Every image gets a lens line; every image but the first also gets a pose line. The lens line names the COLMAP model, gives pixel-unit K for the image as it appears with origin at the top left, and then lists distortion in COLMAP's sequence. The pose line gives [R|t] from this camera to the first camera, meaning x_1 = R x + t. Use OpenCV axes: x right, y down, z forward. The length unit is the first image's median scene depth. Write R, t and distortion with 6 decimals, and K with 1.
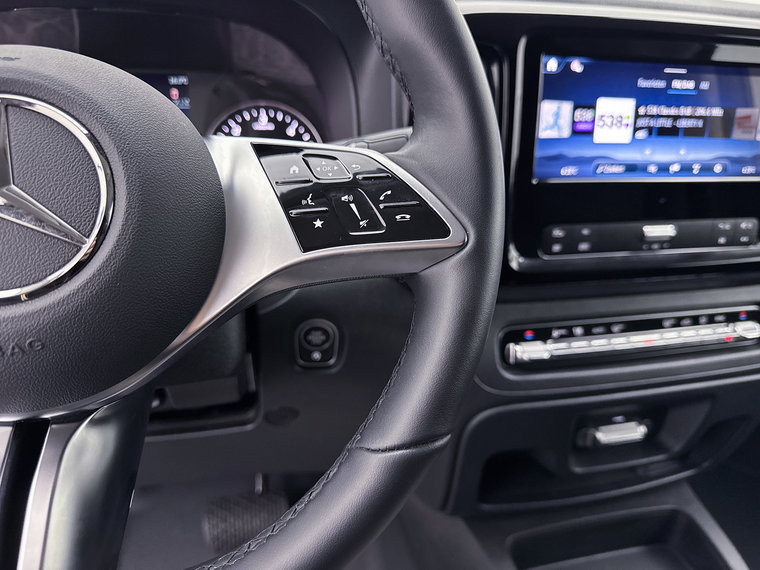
lens RADIAL K [[529.4, 0, 390.1], [0, 529.4, 263.9], [0, 0, 1]] dist [0.052518, -0.052329]
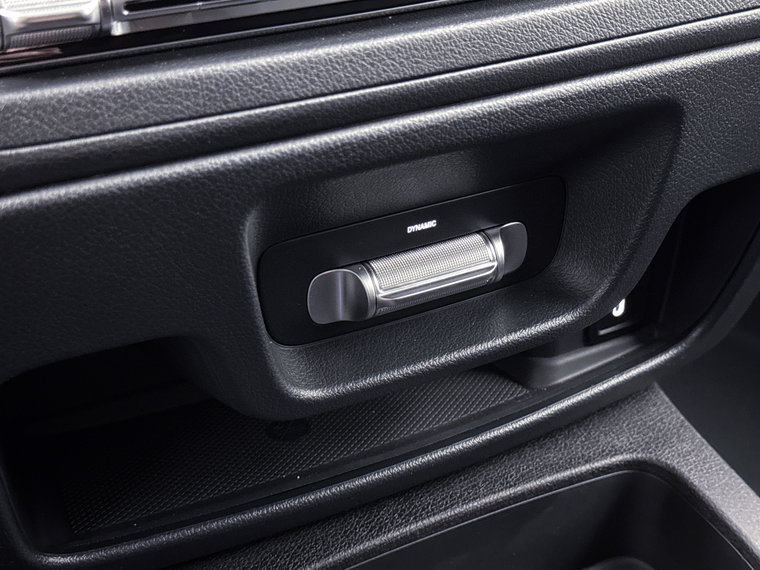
lens RADIAL K [[1119.4, 0, 380.1], [0, 1119.4, 283.3], [0, 0, 1]] dist [0.101620, 0.000000]
pose [[0.971941, -0.164389, 0.168247, 0.292621], [0.134517, 0.975201, 0.175752, 0.208003], [-0.192966, -0.148189, 0.969951, 0.334988]]
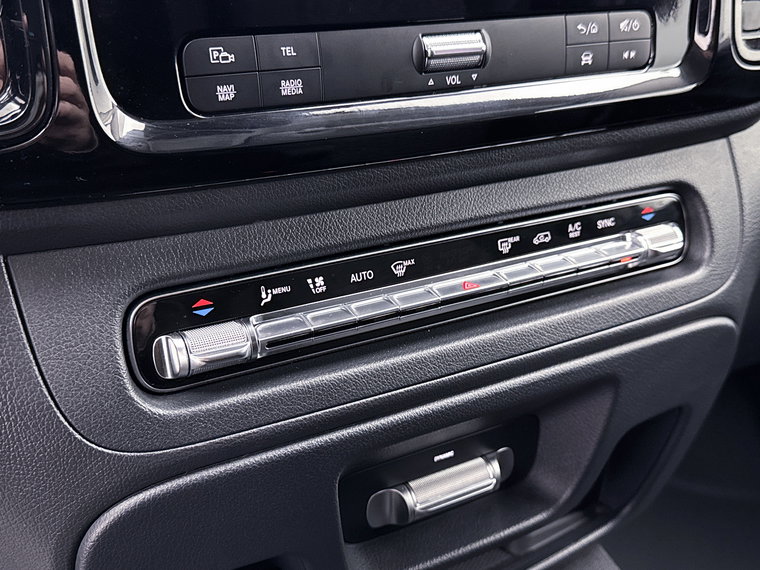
lens RADIAL K [[835.3, 0, 381.4], [0, 835.3, 293.3], [0, 0, 1]] dist [0.086645, 0.000000]
pose [[0.966301, -0.143142, 0.213947, 0.241440], [0.133231, 0.989260, 0.060123, 0.093186], [-0.220256, -0.029592, 0.974993, 0.284520]]
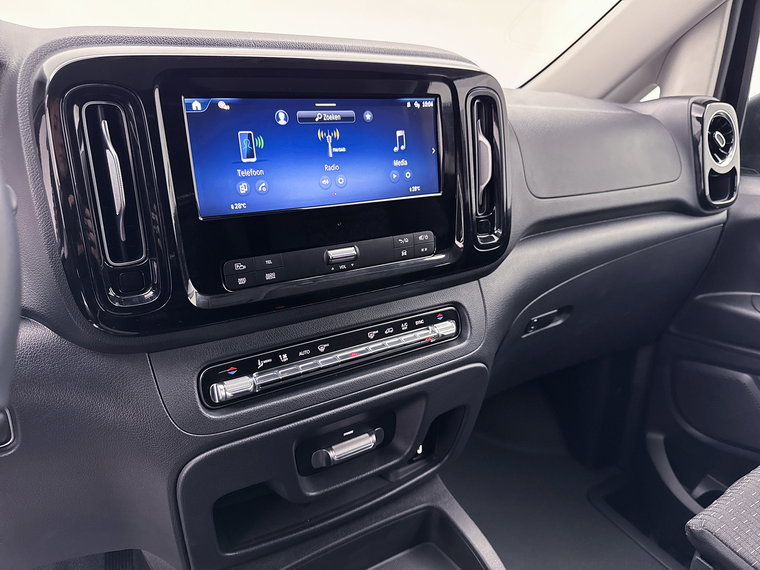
lens RADIAL K [[529.4, 0, 381.1], [0, 529.4, 284.2], [0, 0, 1]] dist [0.052518, -0.052329]
pose [[0.954286, -0.144447, 0.261673, 0.271913], [0.155597, 0.987569, -0.022293, 0.035758], [-0.255200, 0.061990, 0.964899, -0.043670]]
